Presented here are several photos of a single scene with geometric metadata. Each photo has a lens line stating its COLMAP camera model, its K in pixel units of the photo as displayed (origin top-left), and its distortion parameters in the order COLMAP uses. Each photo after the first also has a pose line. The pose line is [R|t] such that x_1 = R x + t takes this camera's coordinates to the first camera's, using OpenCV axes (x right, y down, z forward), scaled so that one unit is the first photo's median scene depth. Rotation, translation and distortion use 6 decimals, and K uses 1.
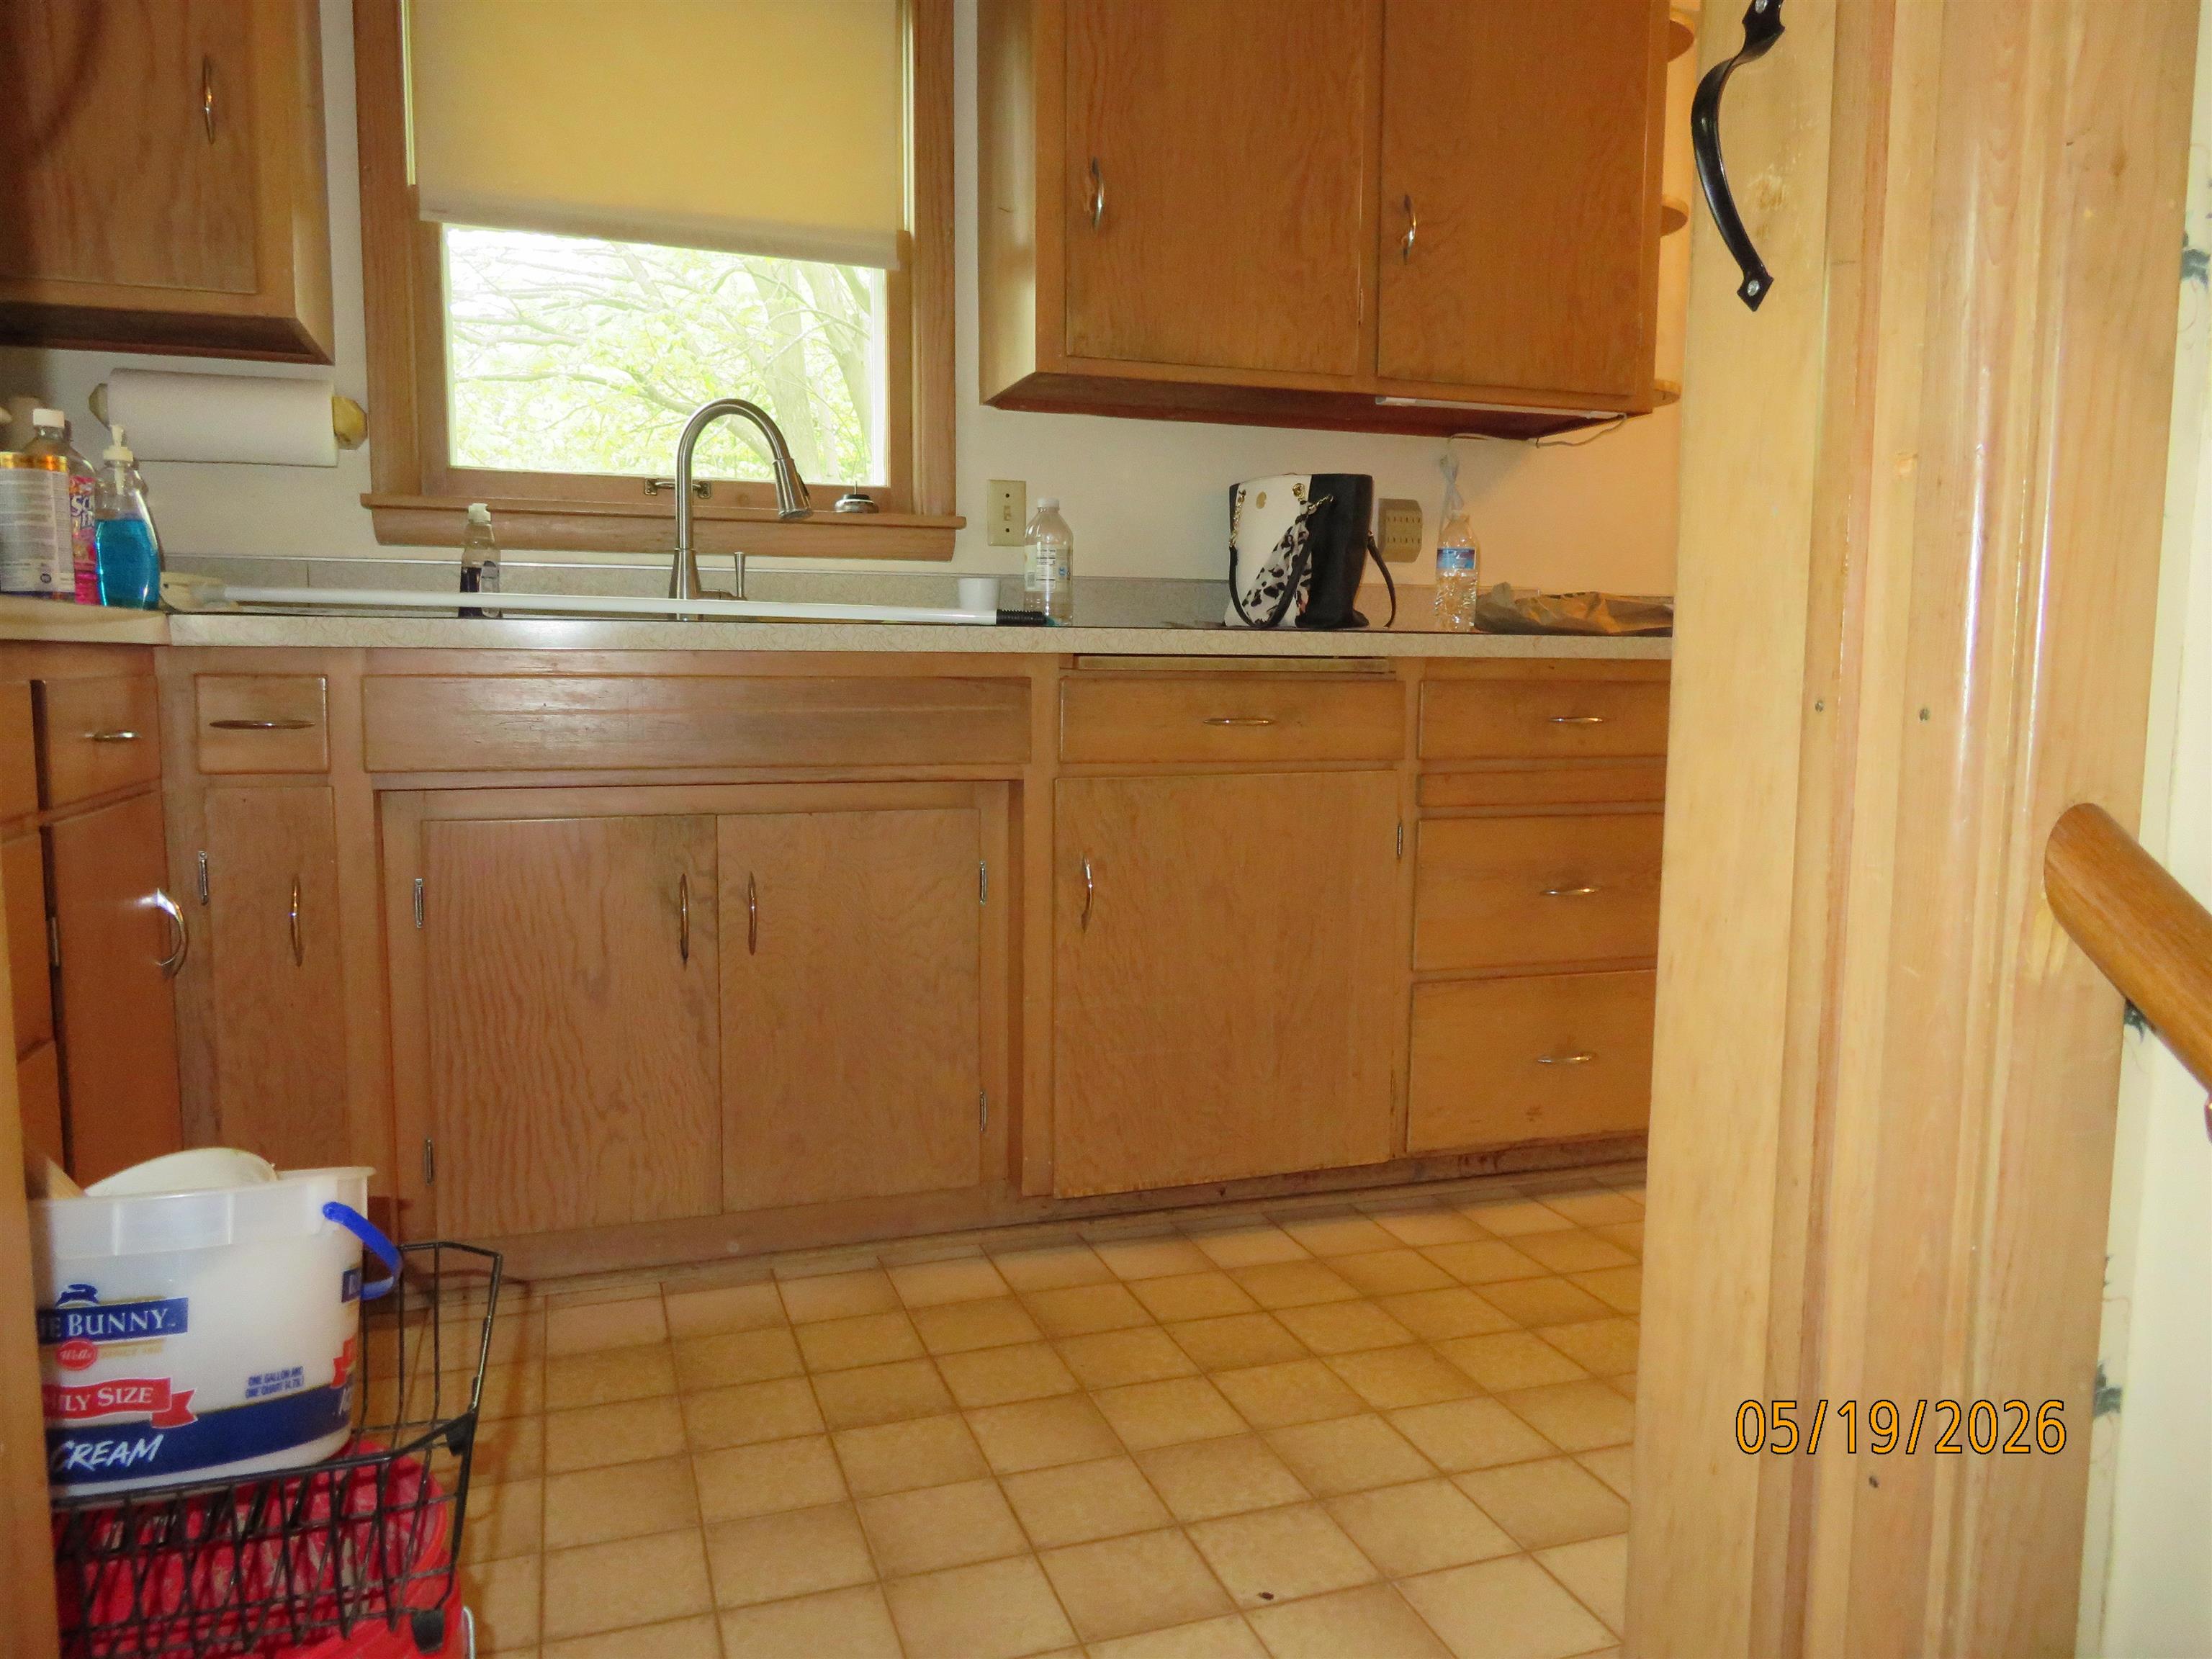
lens RADIAL K [[1573.2, 0, 1106.1], [0, 1573.2, 825.0], [0, 0, 1]] dist [-0.013907, 0.006974]
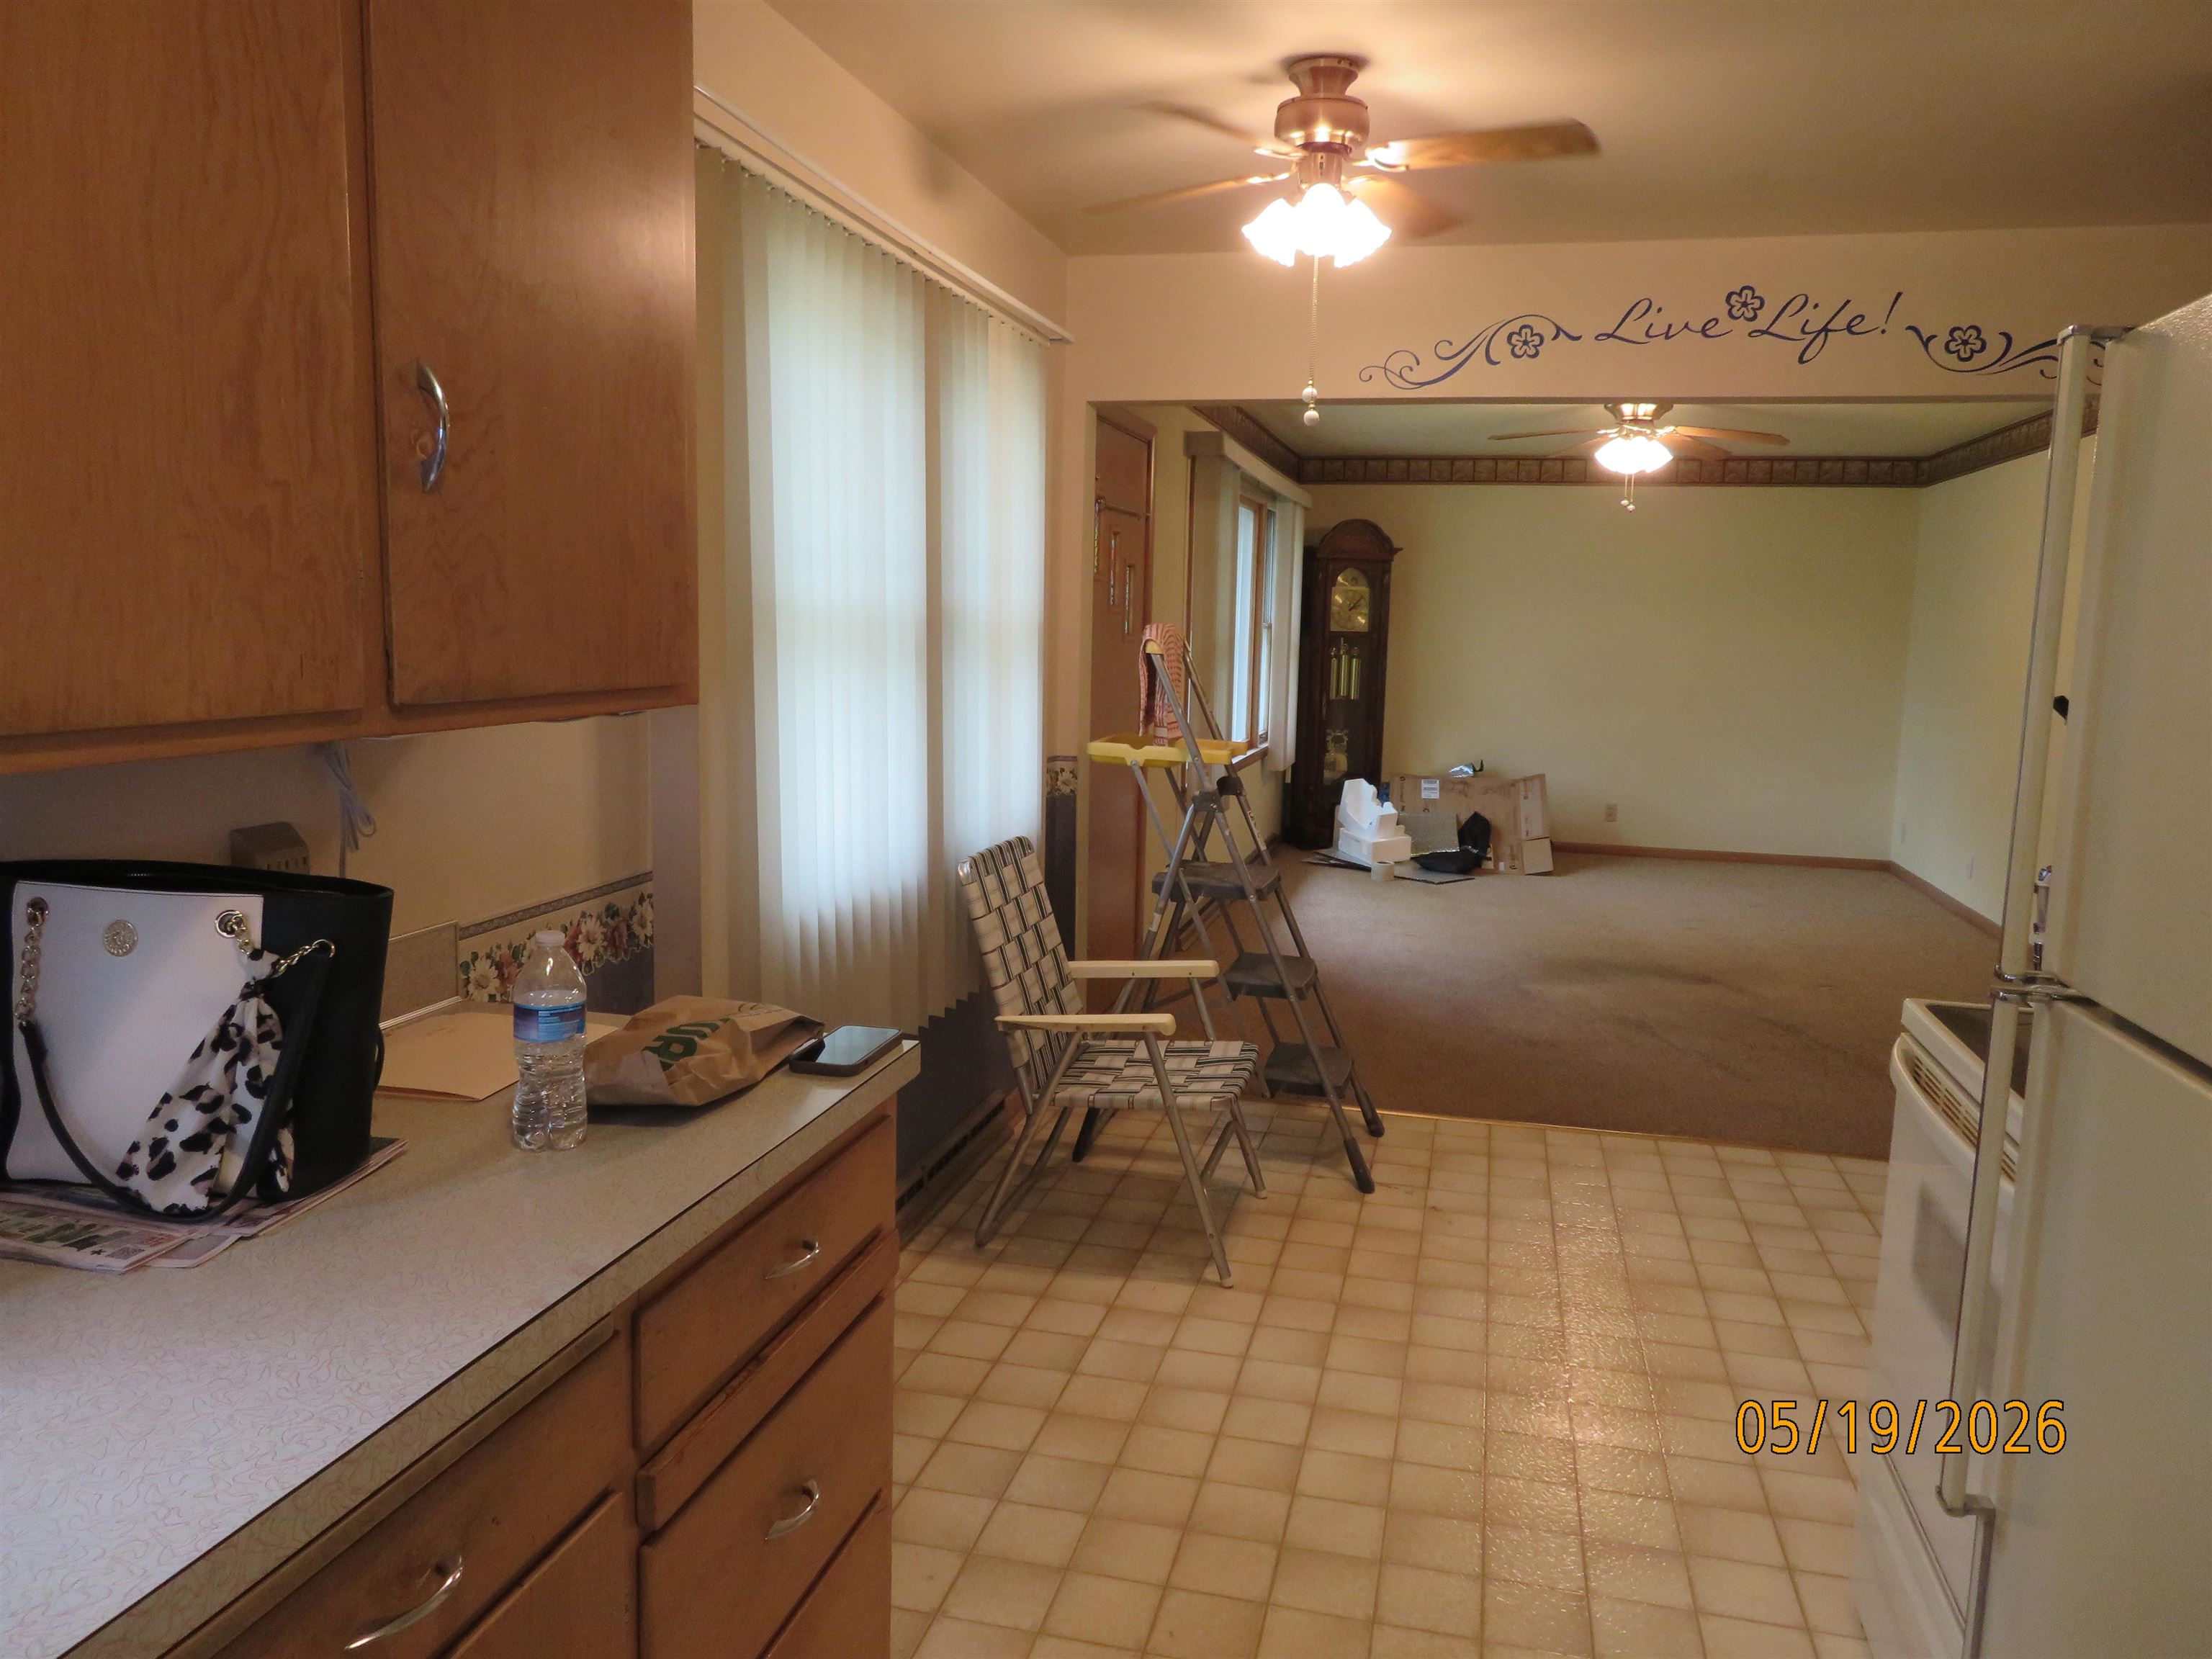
lens RADIAL K [[1573.2, 0, 1106.1], [0, 1573.2, 825.0], [0, 0, 1]] dist [-0.013907, 0.006974]
pose [[0.538202, -0.103341, 0.836457, -0.139931], [0.067810, 0.994546, 0.079242, -0.272346], [-0.840084, 0.014072, 0.542274, 0.523422]]
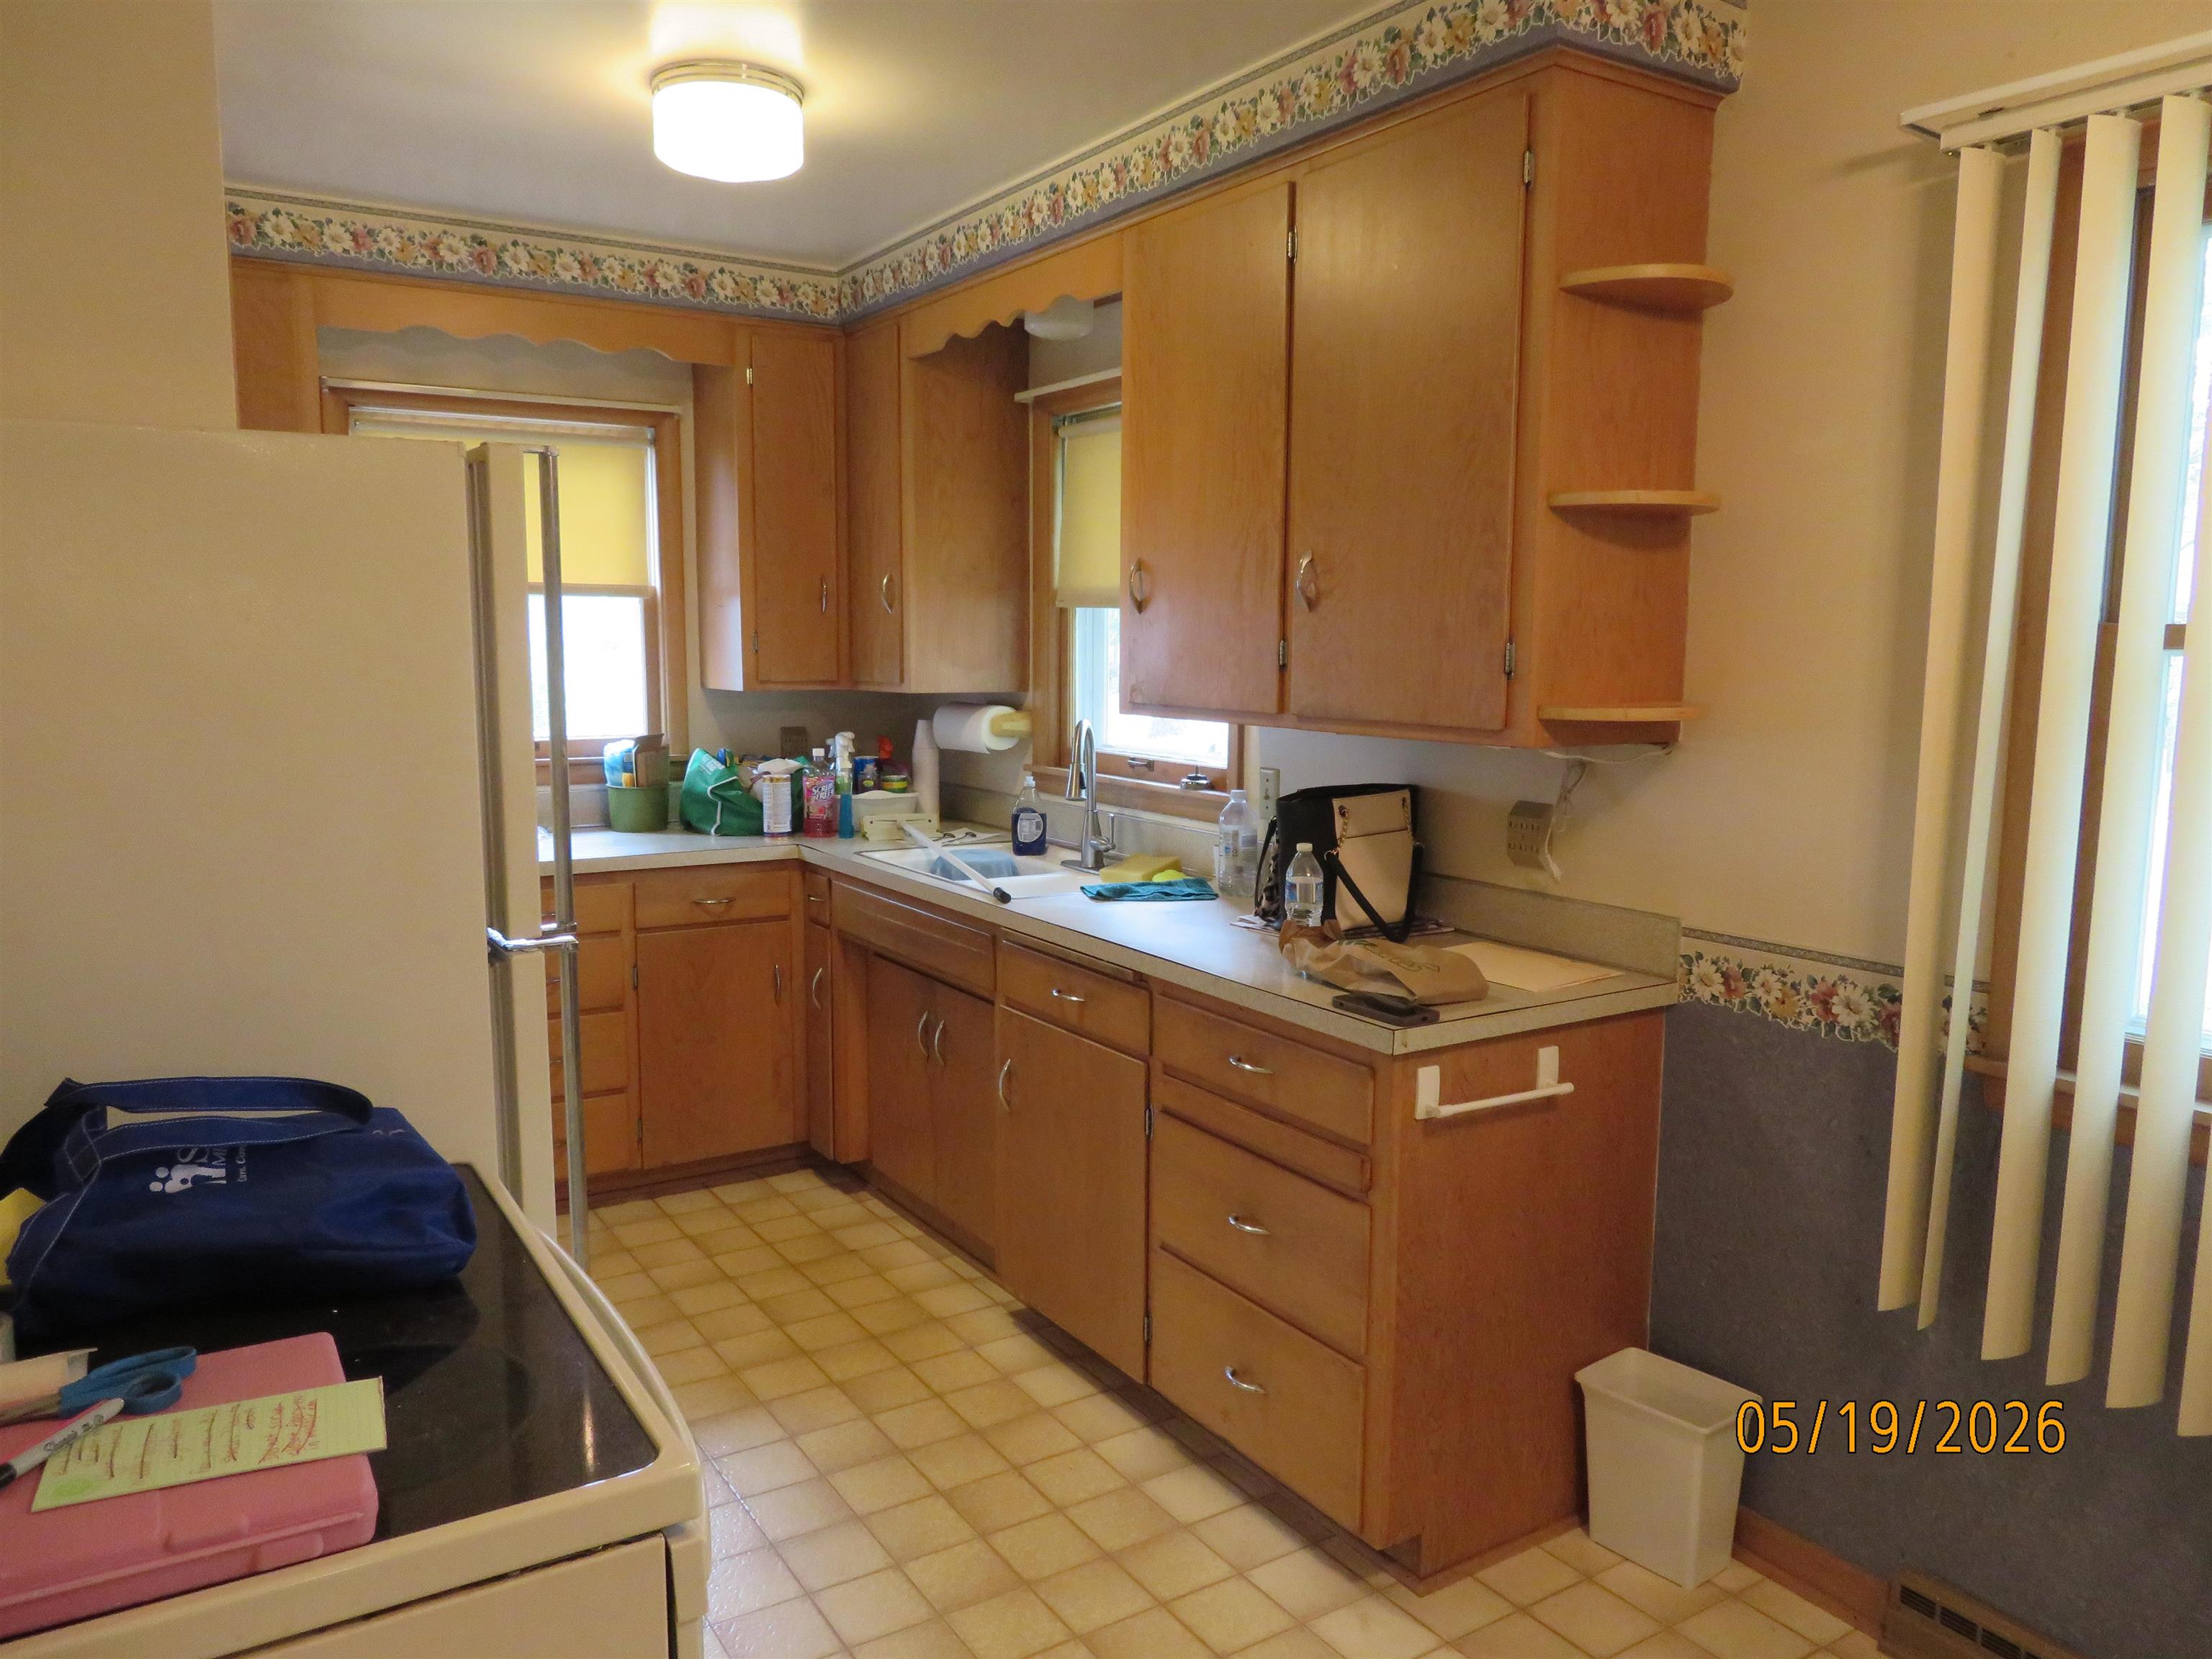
lens RADIAL K [[1573.2, 0, 1106.1], [0, 1573.2, 825.0], [0, 0, 1]] dist [-0.013907, 0.006974]
pose [[0.240169, 0.112986, -0.964133, 1.214056], [-0.107786, 0.990166, 0.089187, -0.294760], [0.964729, 0.082500, 0.249985, 0.610970]]
